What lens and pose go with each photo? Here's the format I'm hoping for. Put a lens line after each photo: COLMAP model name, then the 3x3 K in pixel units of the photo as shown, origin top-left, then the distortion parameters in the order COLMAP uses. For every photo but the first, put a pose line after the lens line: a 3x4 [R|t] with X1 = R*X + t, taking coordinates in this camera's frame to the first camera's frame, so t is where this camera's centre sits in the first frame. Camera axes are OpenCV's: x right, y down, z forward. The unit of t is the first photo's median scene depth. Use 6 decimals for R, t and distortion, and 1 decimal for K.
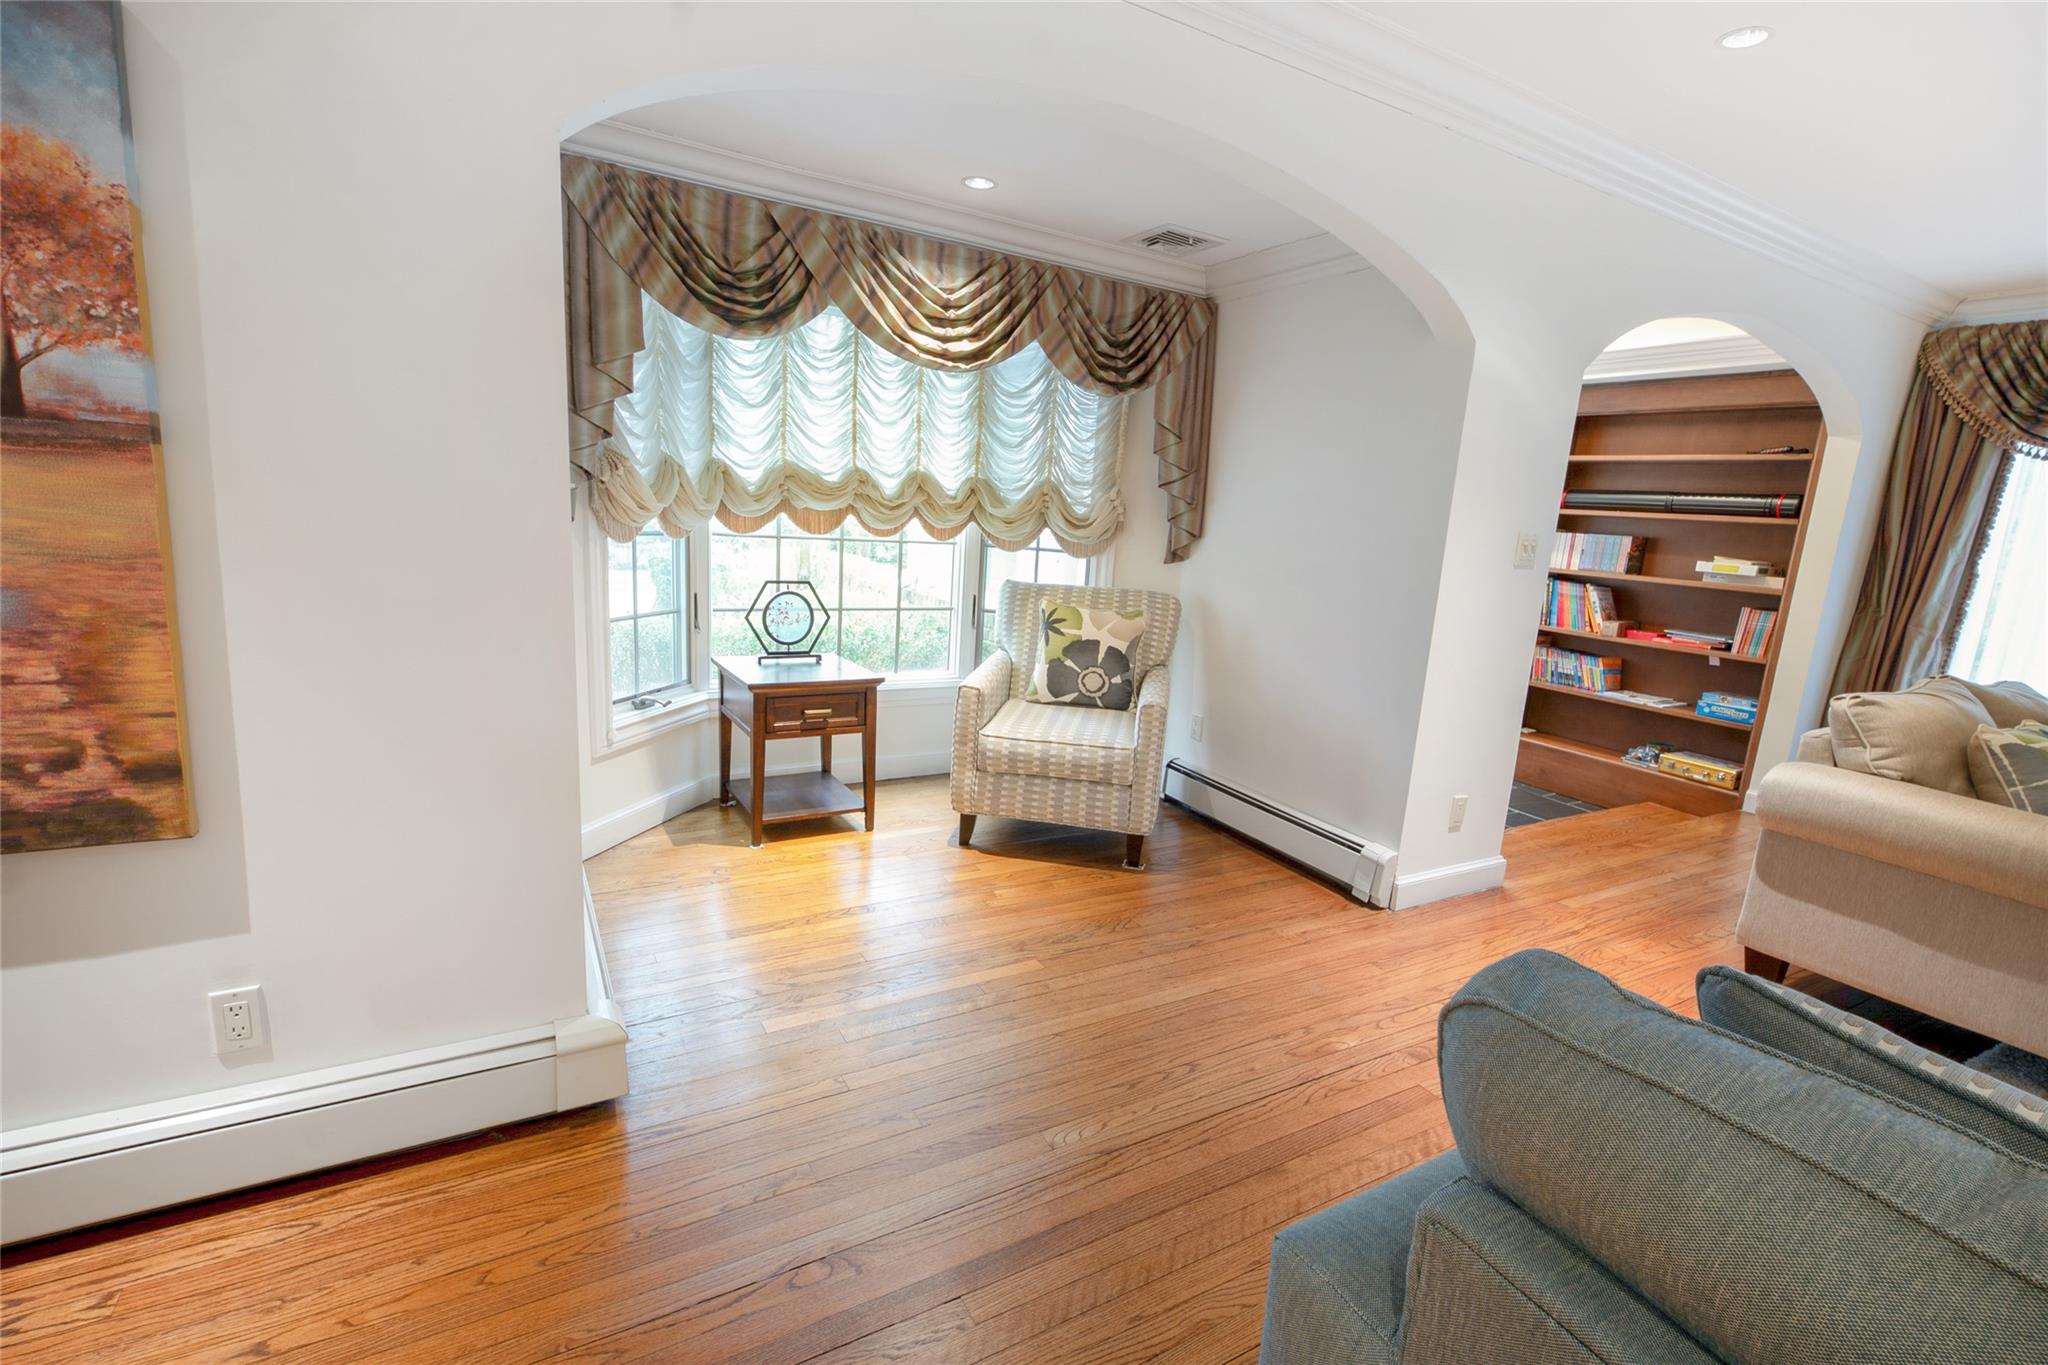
lens RADIAL K [[915.5, 0, 1035.1], [0, 915.5, 681.9], [0, 0, 1]] dist [0.003927, -0.000213]
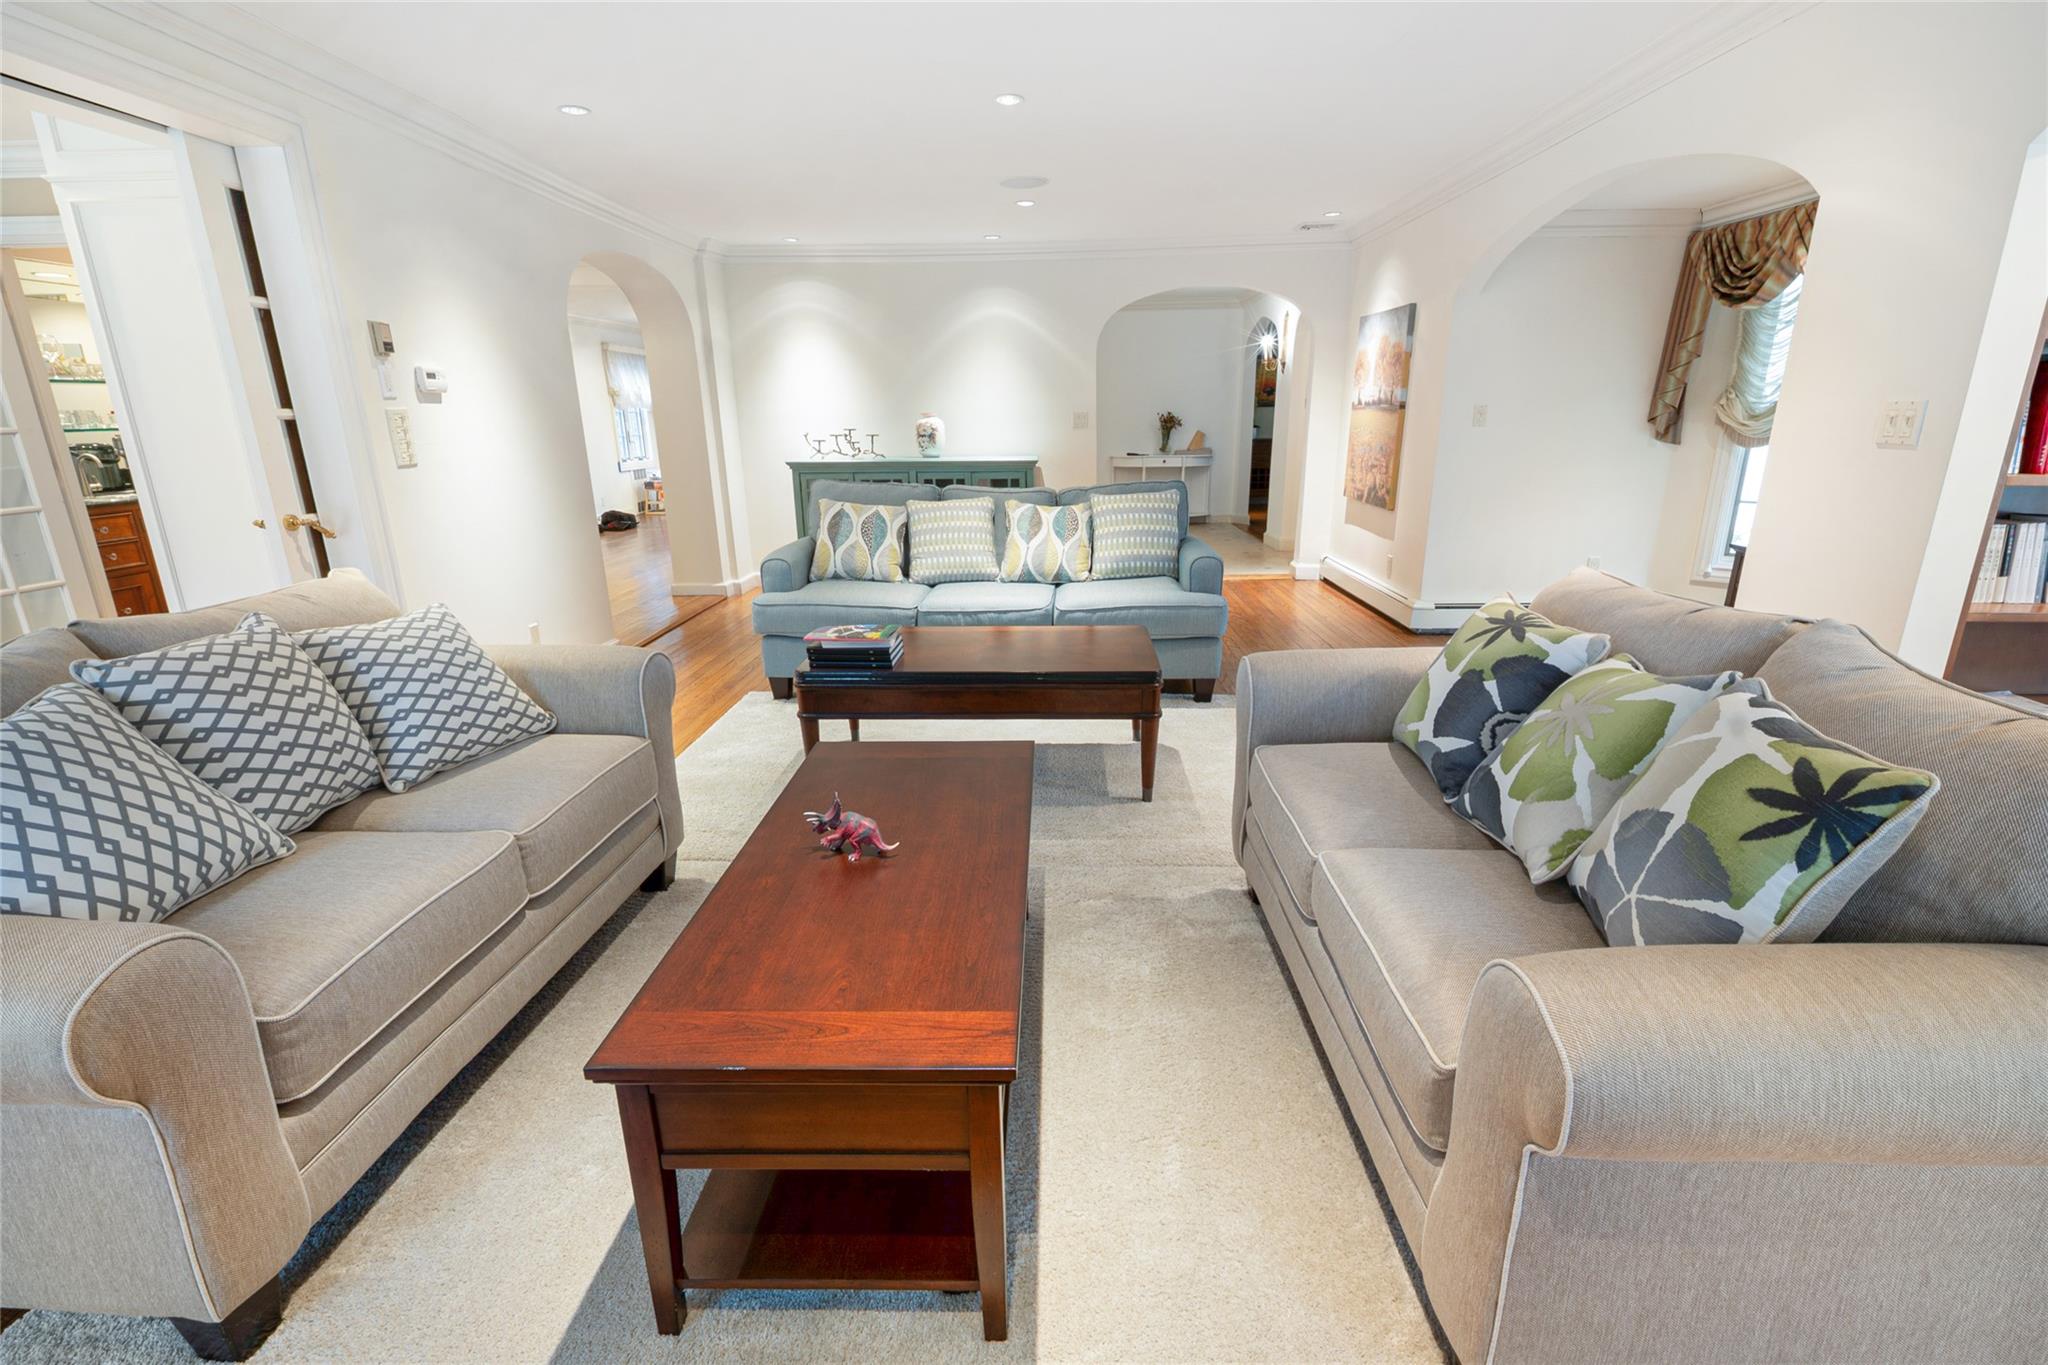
lens RADIAL K [[915.5, 0, 1035.1], [0, 915.5, 681.9], [0, 0, 1]] dist [0.003927, -0.000213]
pose [[-0.510333, 0.183650, -0.840138, 1.659905], [-0.186187, 0.930166, 0.316427, -0.052678], [0.839580, 0.317906, -0.440501, 0.848923]]
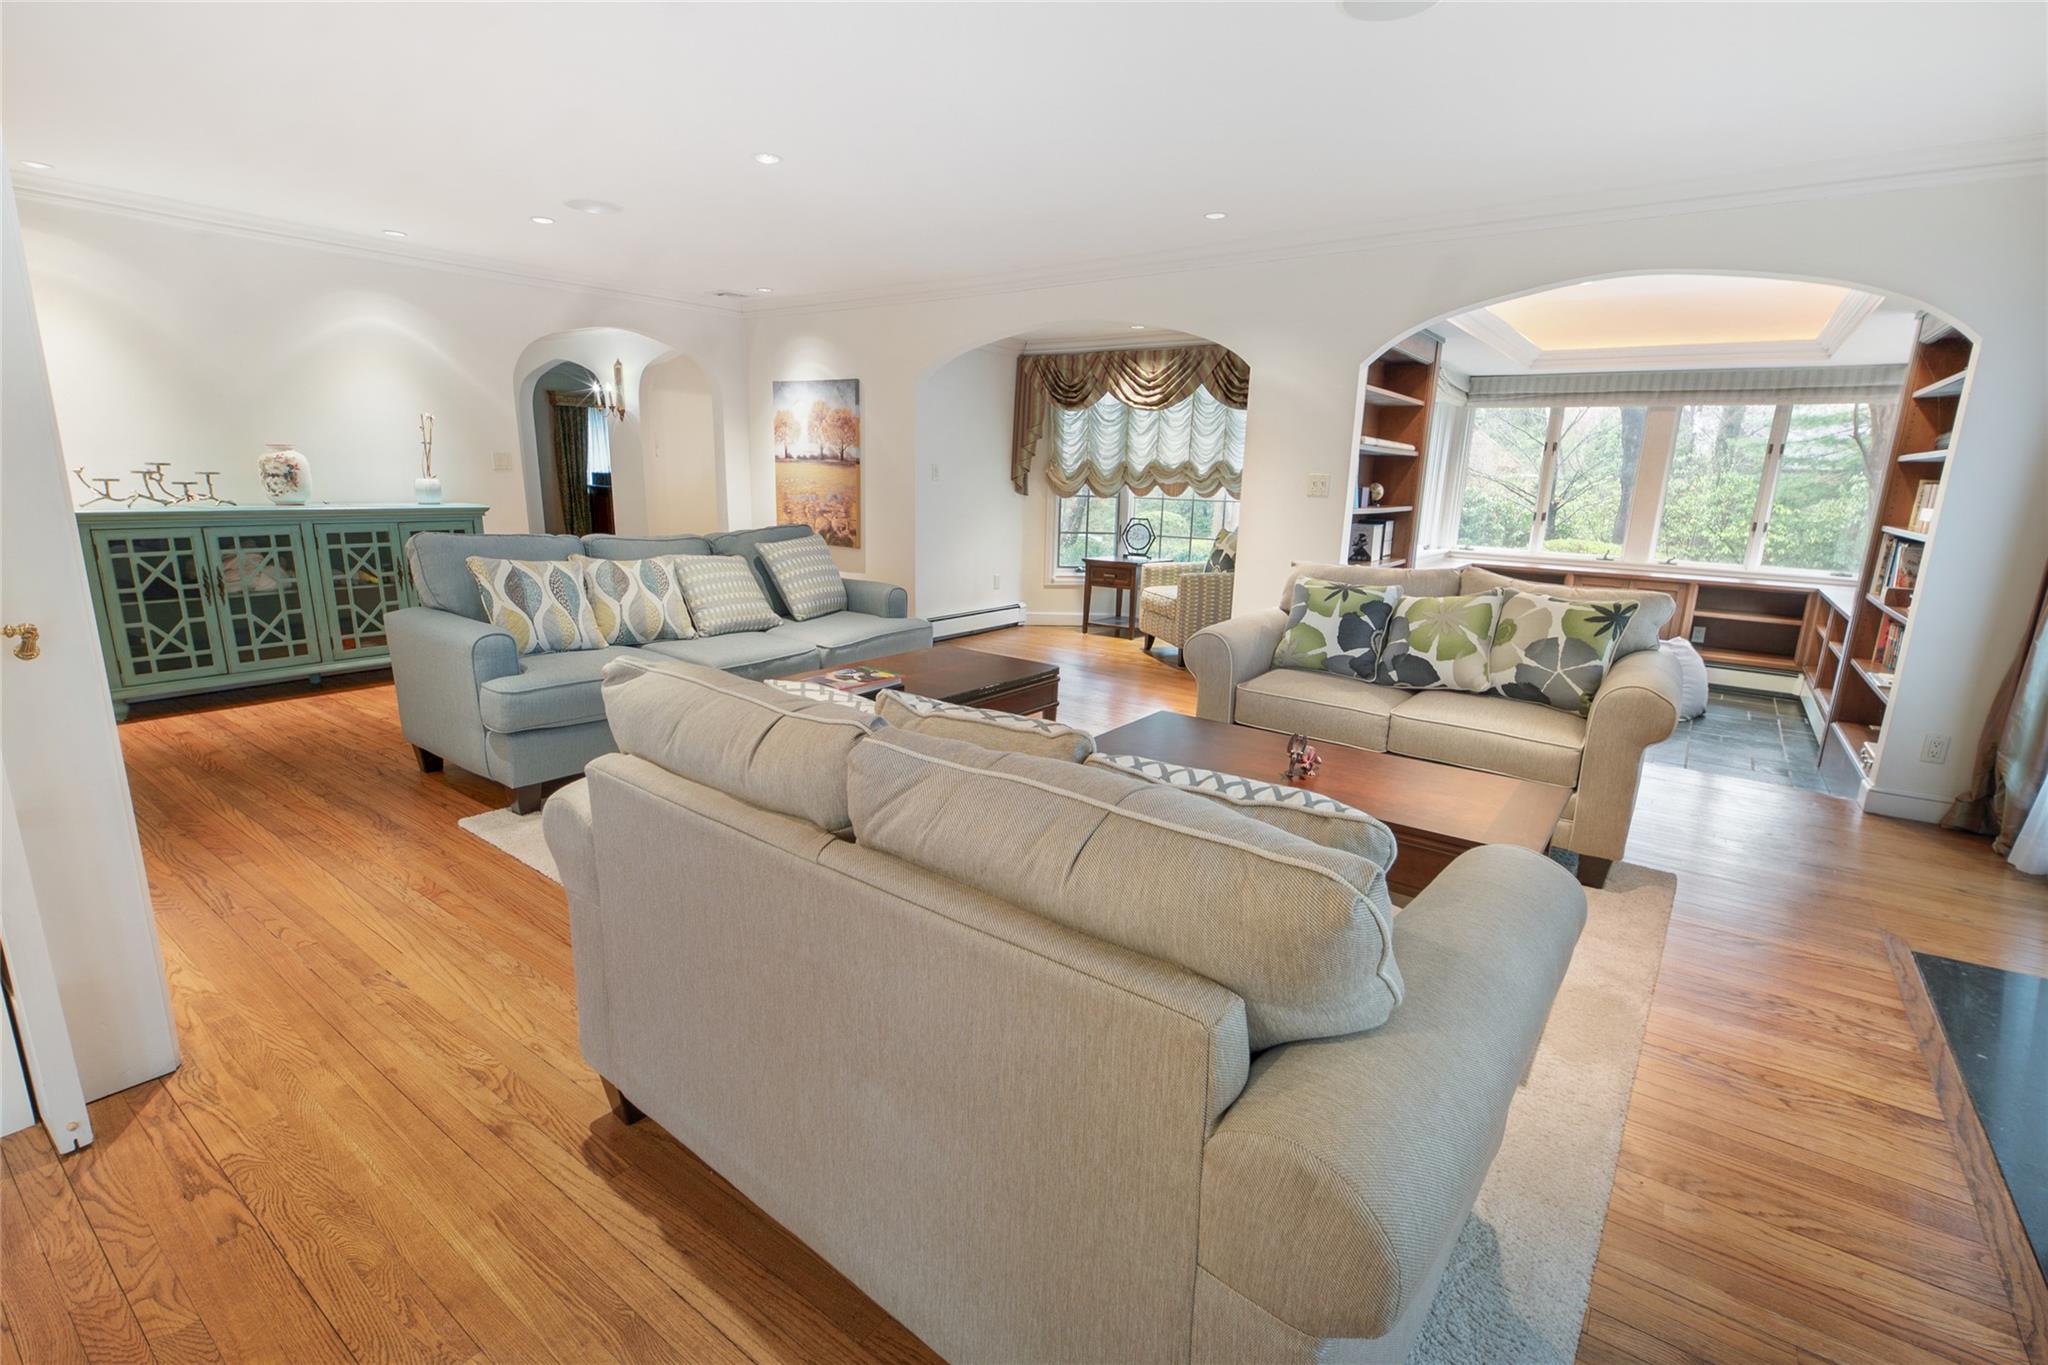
lens RADIAL K [[915.5, 0, 1035.1], [0, 915.5, 681.9], [0, 0, 1]] dist [0.003927, -0.000213]
pose [[0.419090, 0.148327, -0.895747, 1.878416], [-0.172418, 0.981615, 0.081877, 0.150995], [0.891423, 0.120129, 0.436959, -0.074242]]
